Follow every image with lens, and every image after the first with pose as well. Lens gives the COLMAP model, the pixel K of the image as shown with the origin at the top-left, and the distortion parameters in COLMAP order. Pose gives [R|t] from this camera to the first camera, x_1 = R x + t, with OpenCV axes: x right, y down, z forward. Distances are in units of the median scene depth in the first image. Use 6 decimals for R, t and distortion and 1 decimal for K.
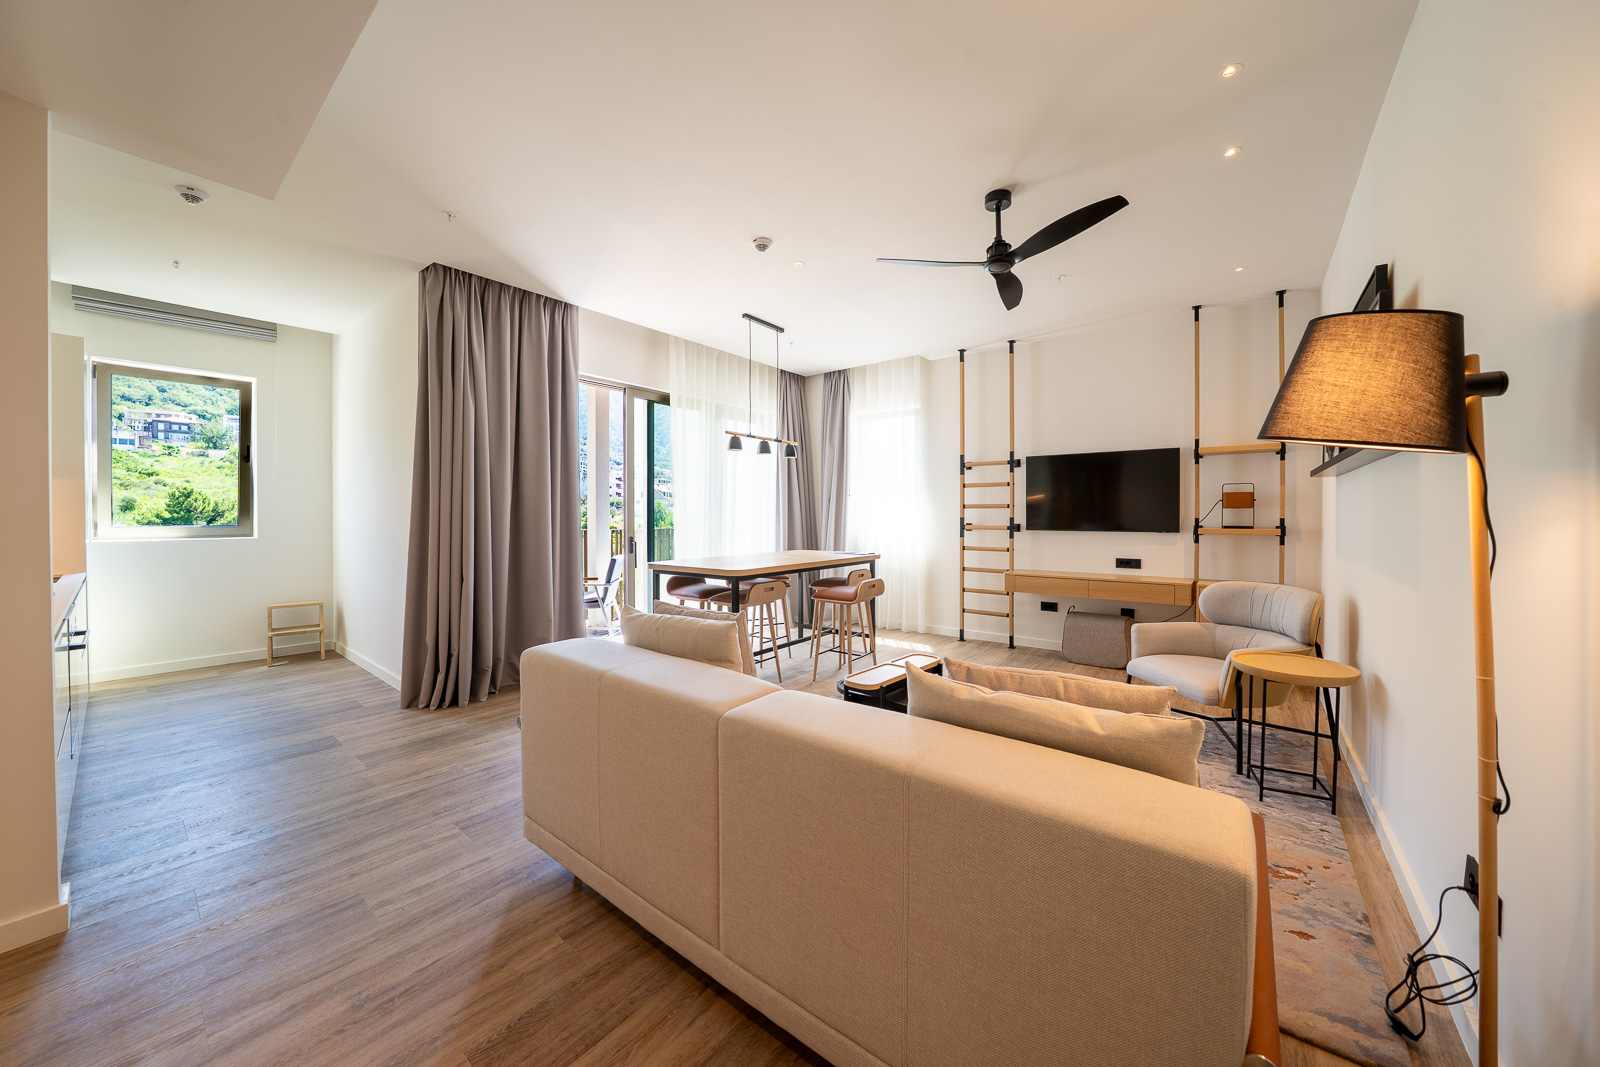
lens RADIAL K [[555.6, 0, 774.1], [0, 555.6, 513.2], [0, 0, 1]] dist [-0.019864, 0.000526]
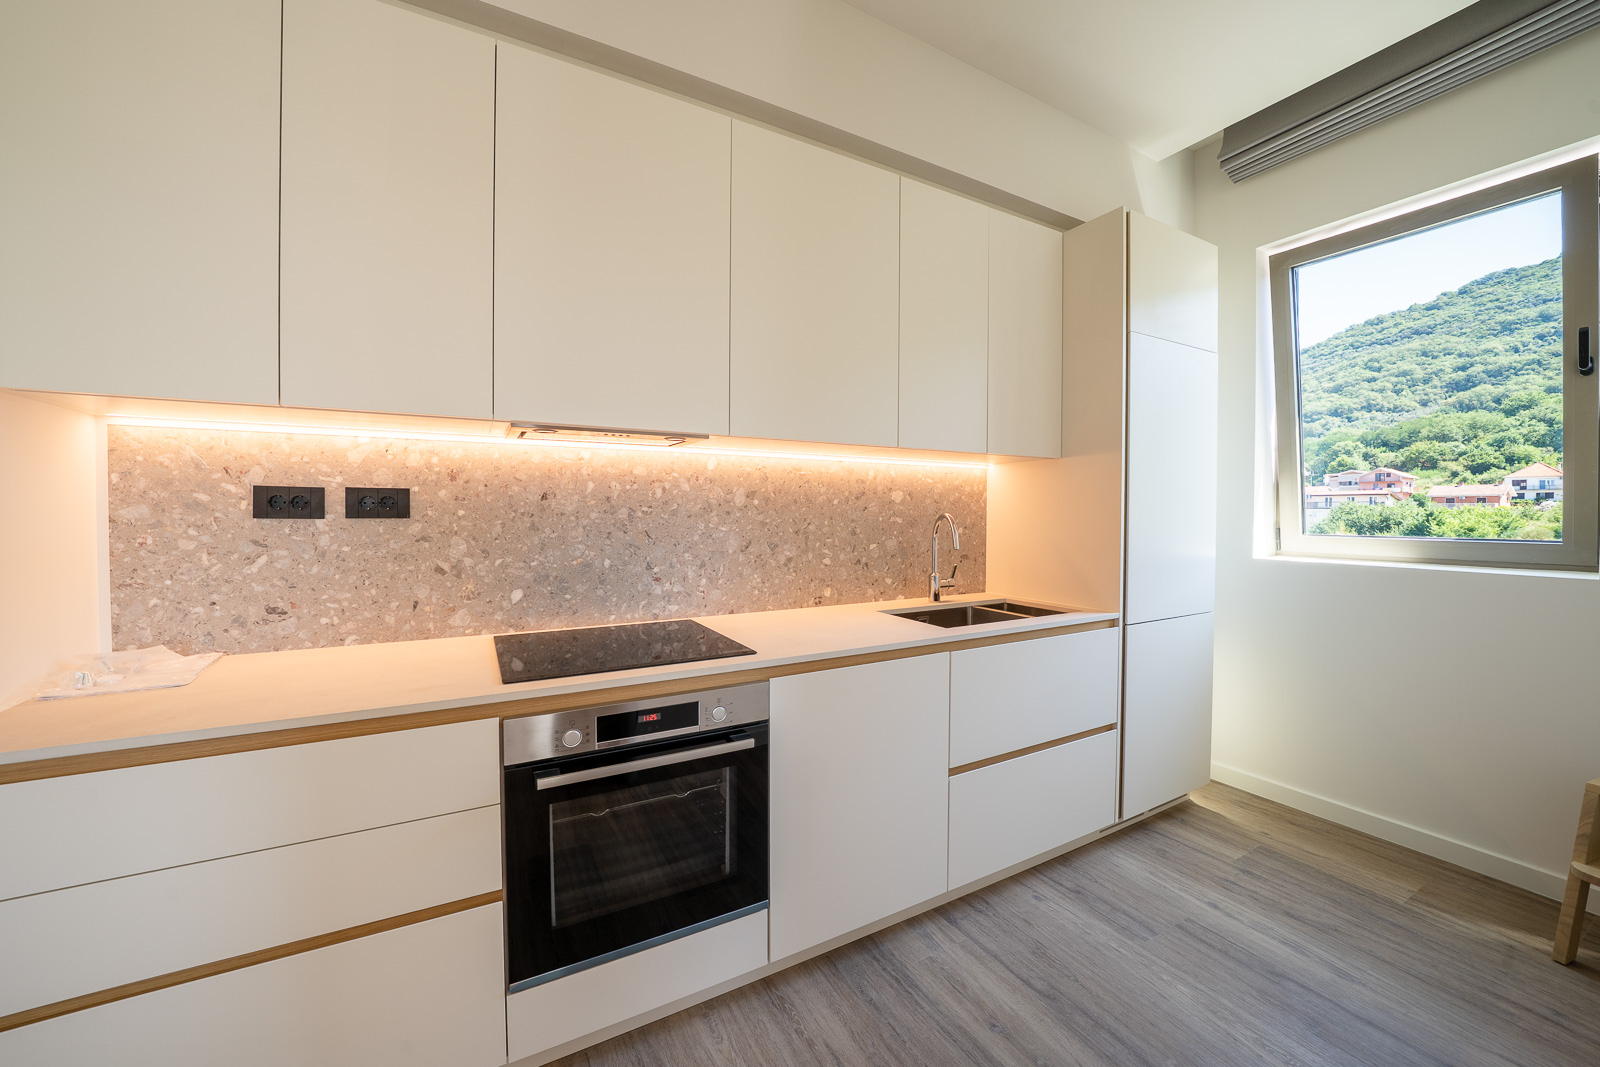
lens RADIAL K [[576.0, 0, 806.5], [0, 576.0, 527.0], [0, 0, 1]] dist [-0.022409, -0.000347]
pose [[-0.368473, 0.021967, -0.929379, -0.469652], [0.001850, 0.999736, 0.022897, 0.004266], [0.929637, 0.006718, -0.368416, 0.731805]]
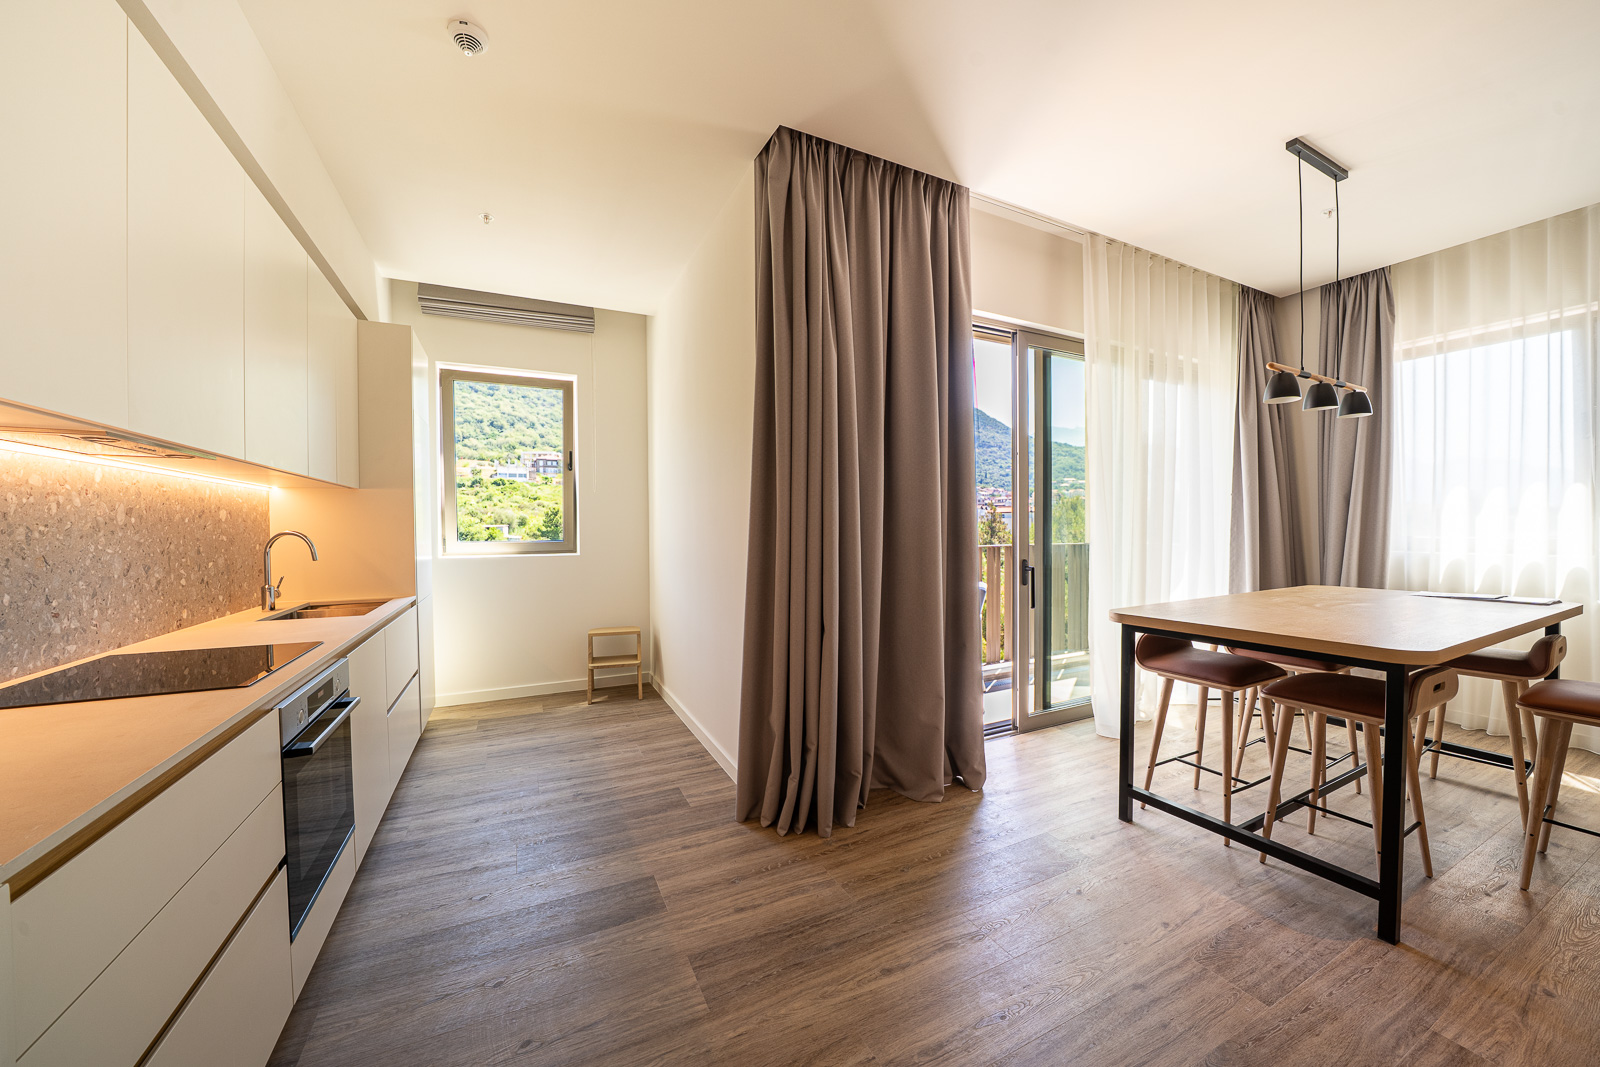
lens RADIAL K [[555.6, 0, 792.4], [0, 555.6, 528.0], [0, 0, 1]] dist [-0.019864, 0.000526]
pose [[0.912254, -0.004633, -0.409599, -0.287003], [0.006734, 0.999971, 0.003687, 0.002133], [0.409570, -0.006121, 0.912258, 0.352595]]
